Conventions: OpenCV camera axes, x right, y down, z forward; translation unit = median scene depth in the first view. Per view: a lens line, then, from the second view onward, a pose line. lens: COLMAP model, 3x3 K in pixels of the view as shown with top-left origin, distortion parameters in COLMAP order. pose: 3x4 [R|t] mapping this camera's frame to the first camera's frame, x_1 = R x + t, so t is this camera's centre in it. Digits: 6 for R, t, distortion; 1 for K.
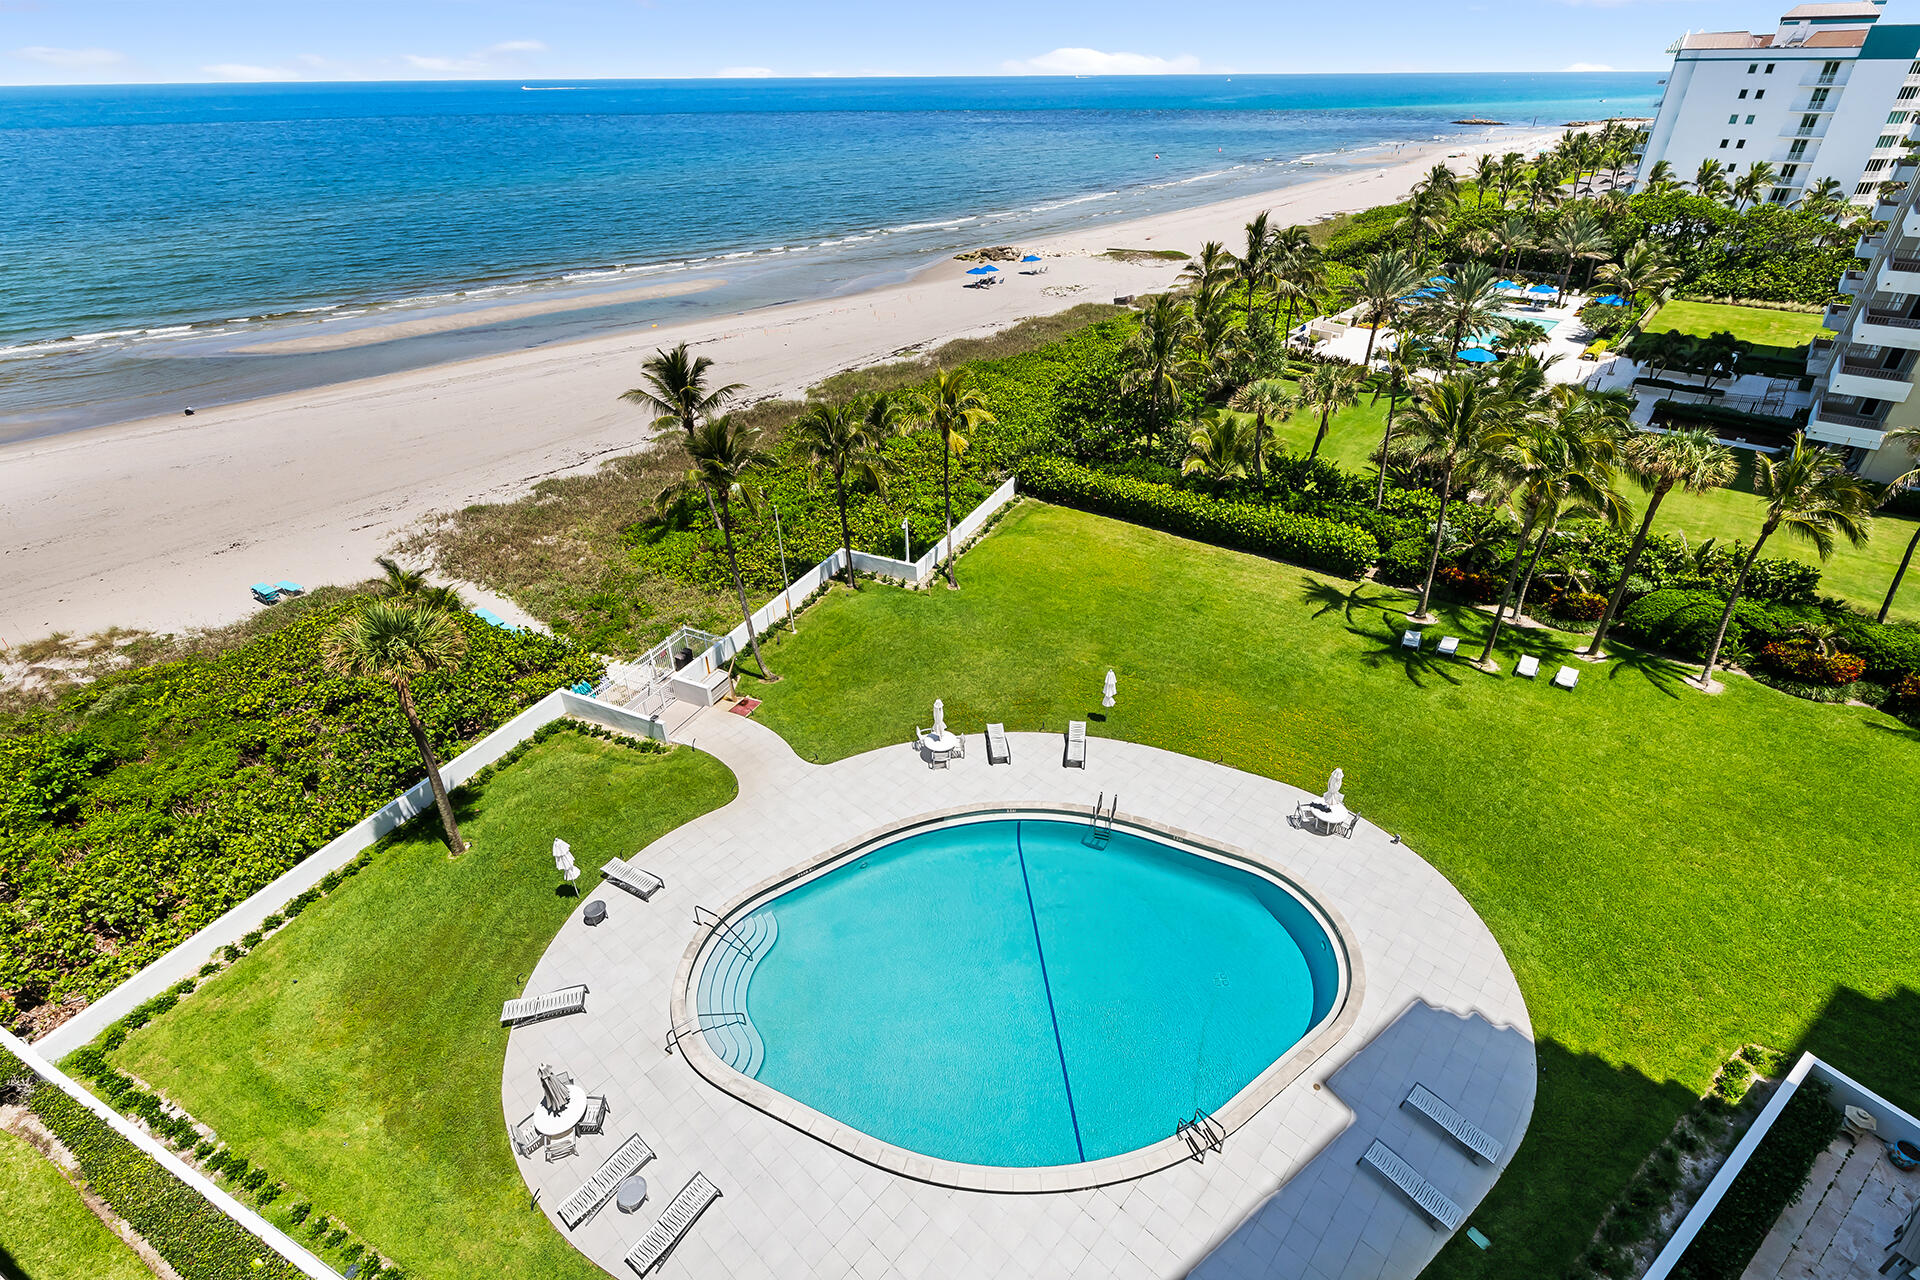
lens RADIAL K [[908.2, 0, 967.1], [0, 908.2, 633.0], [0, 0, 1]] dist [0.008677, -0.004789]
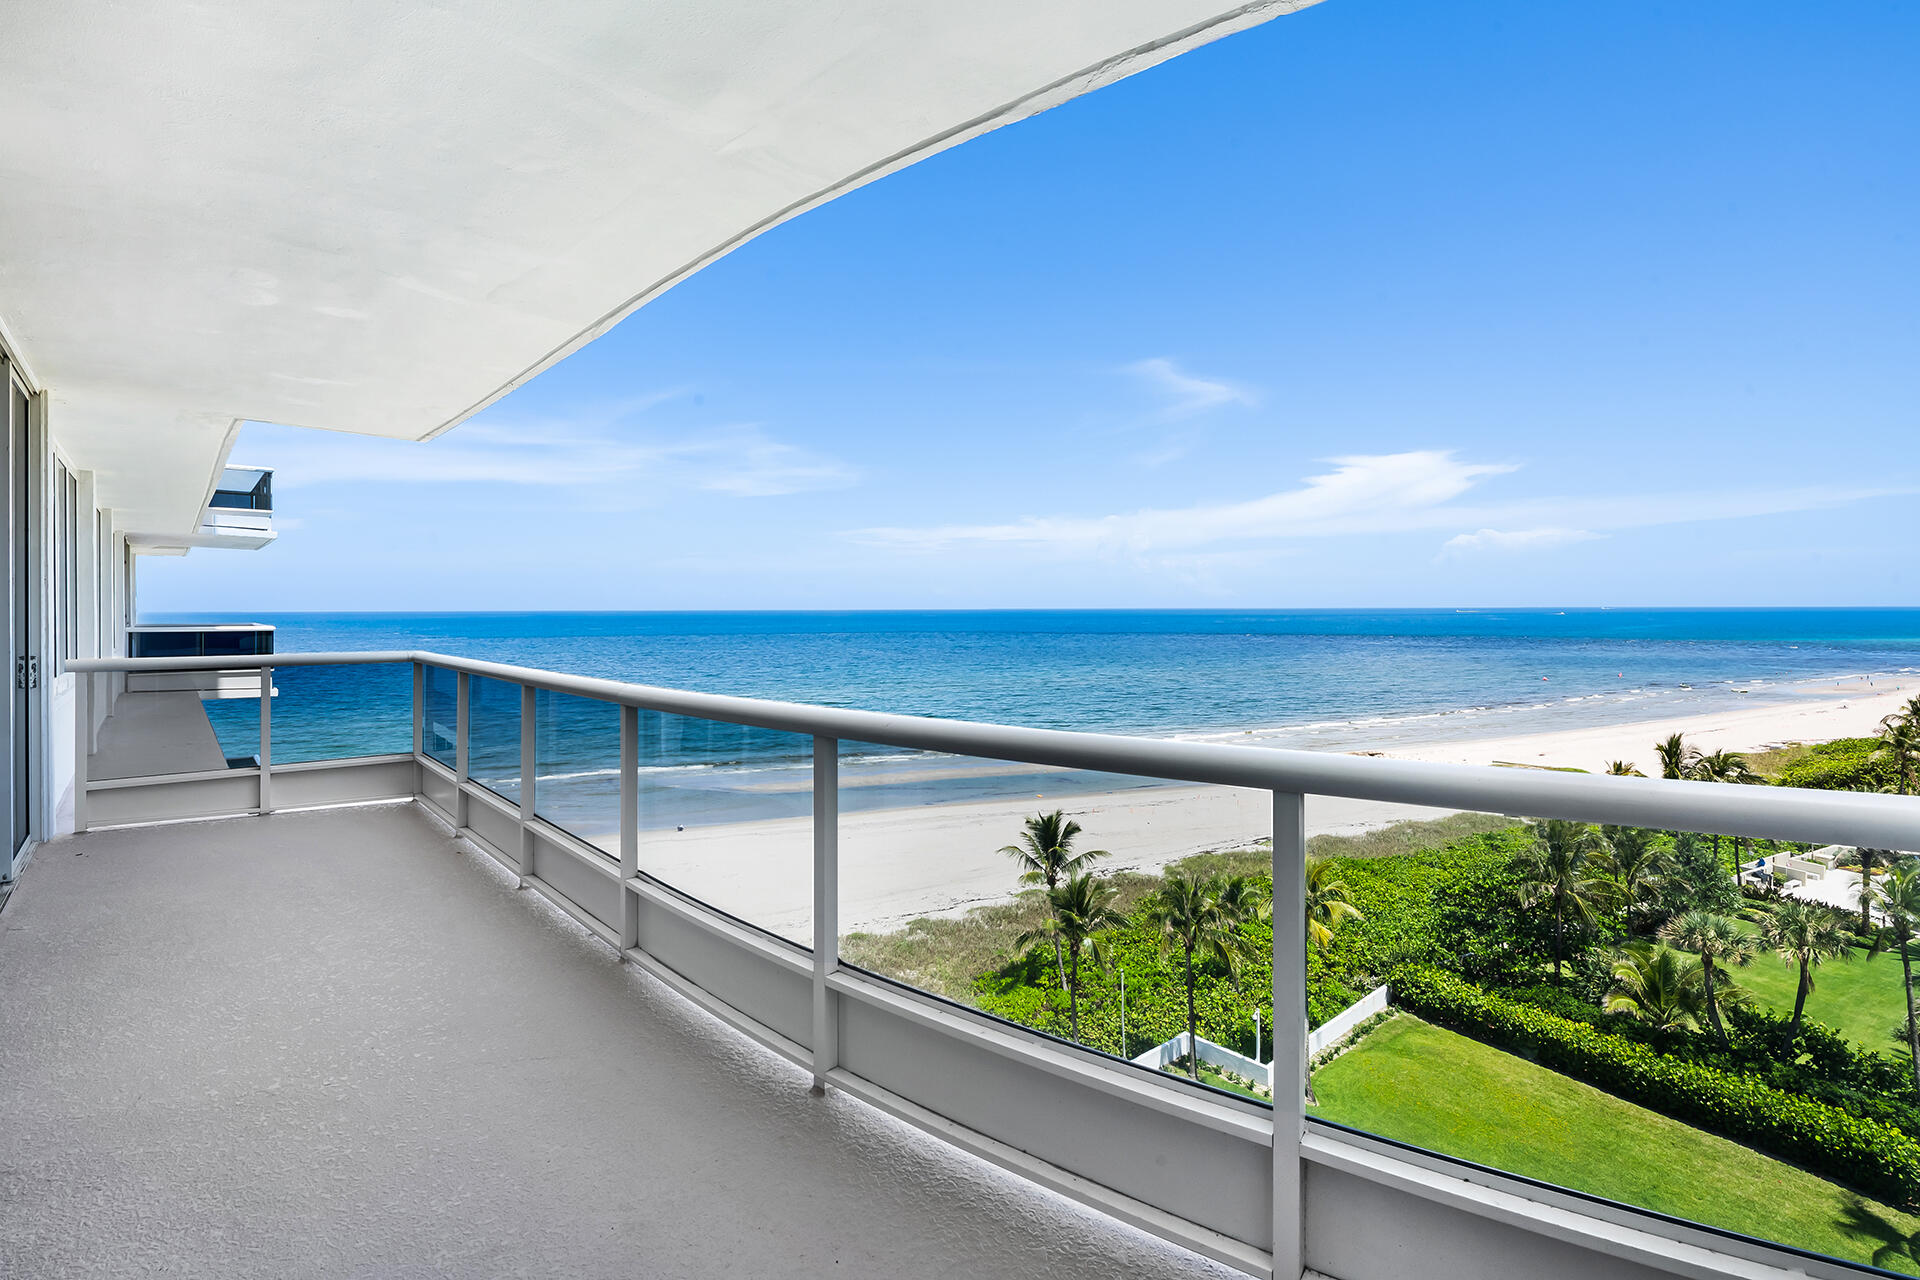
lens RADIAL K [[890.4, 0, 961.8], [0, 890.4, 605.1], [0, 0, 1]] dist [-0.003487, -0.002059]
pose [[0.920809, 0.002578, -0.390006, 0.006673], [-0.206595, 0.851384, -0.482144, 0.021089], [0.330802, 0.524536, 0.784495, -0.036249]]
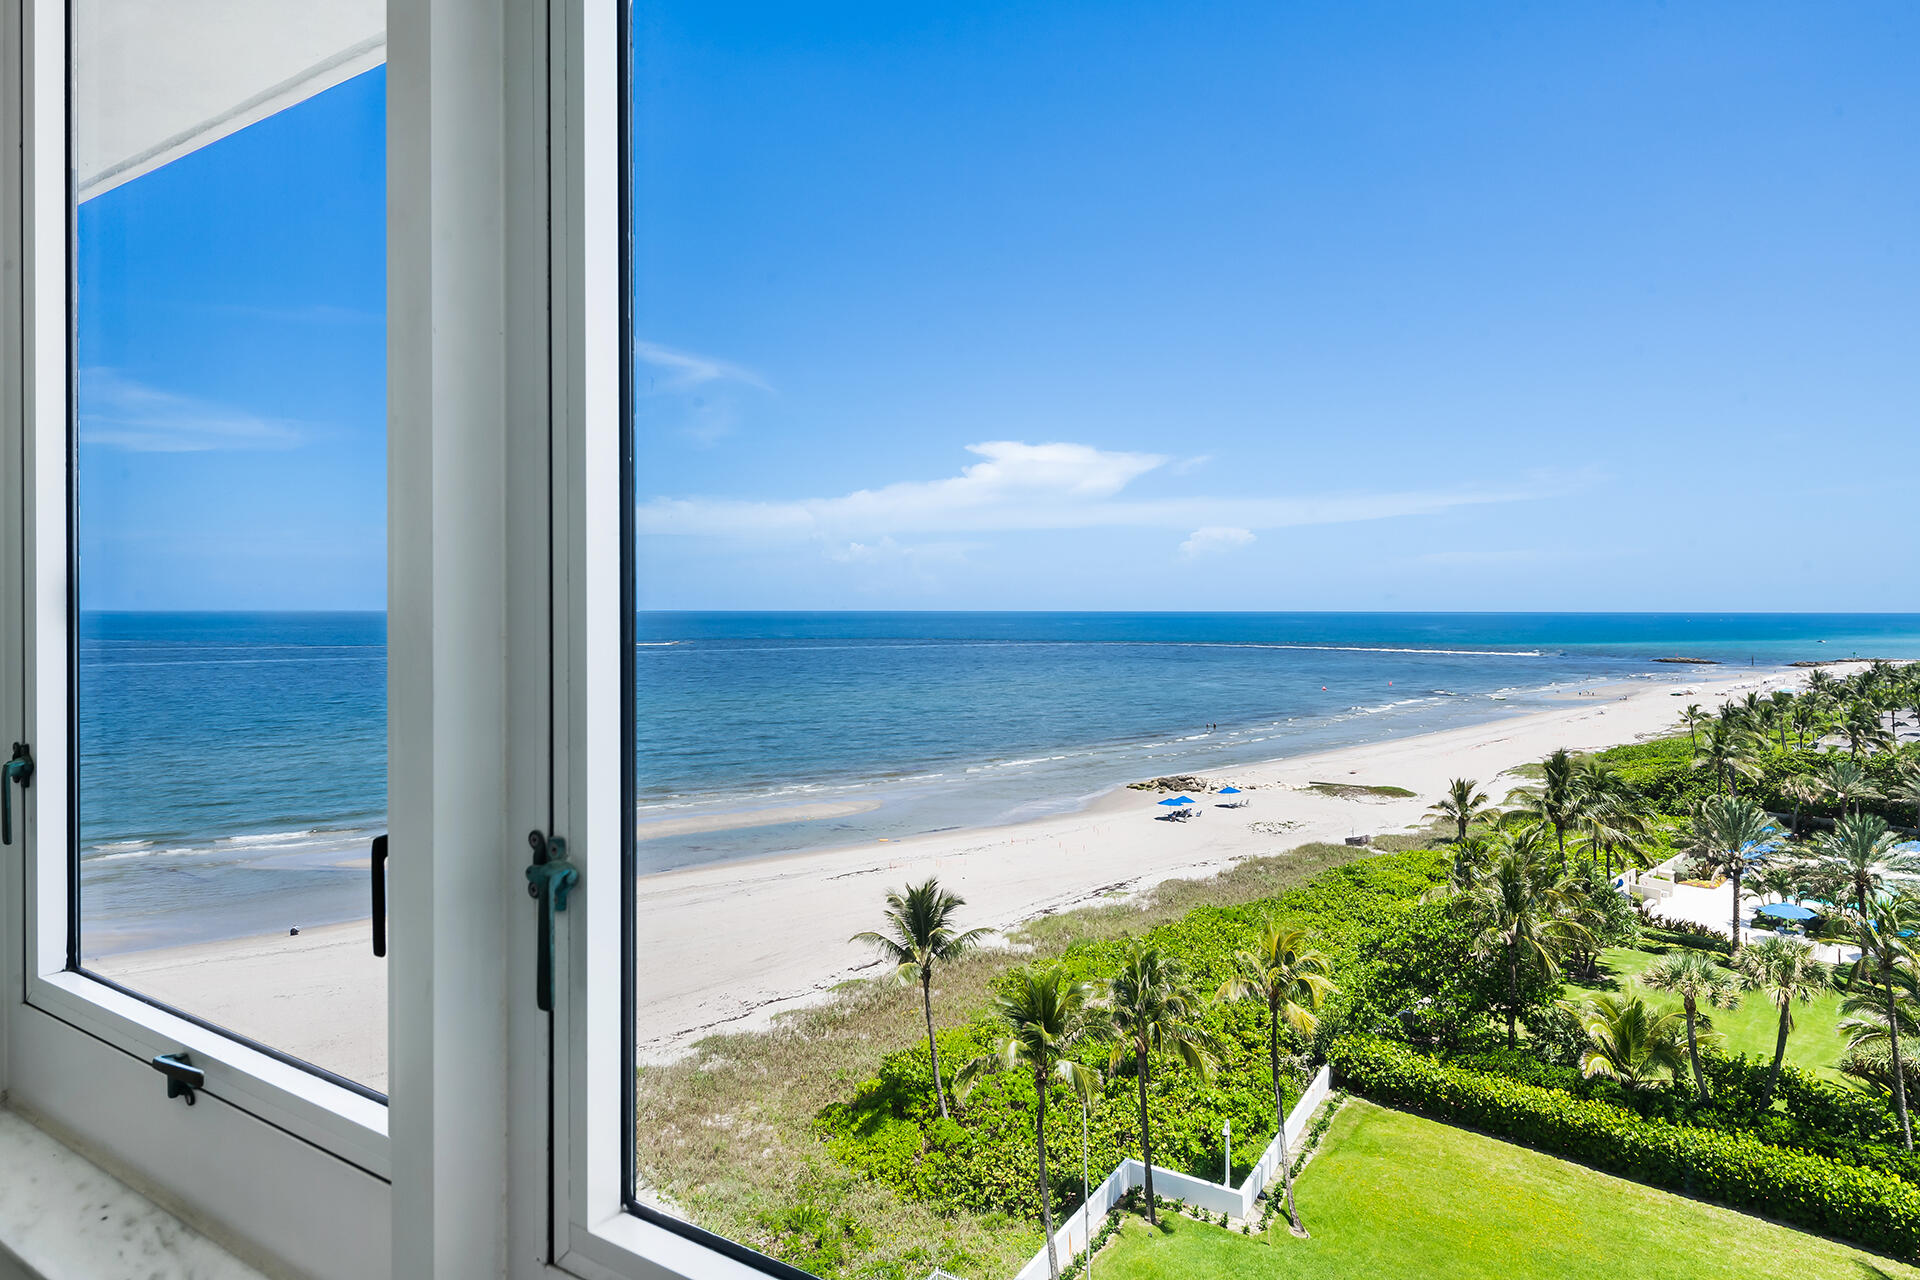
lens RADIAL K [[1093.7, 0, 955.0], [0, 1093.7, 625.2], [0, 0, 1]] dist [0.009492, -0.005211]
pose [[0.993350, 0.009894, -0.114712, -0.159246], [-0.067042, 0.859690, -0.506398, -0.006001], [0.093606, 0.510721, 0.854636, 0.014625]]
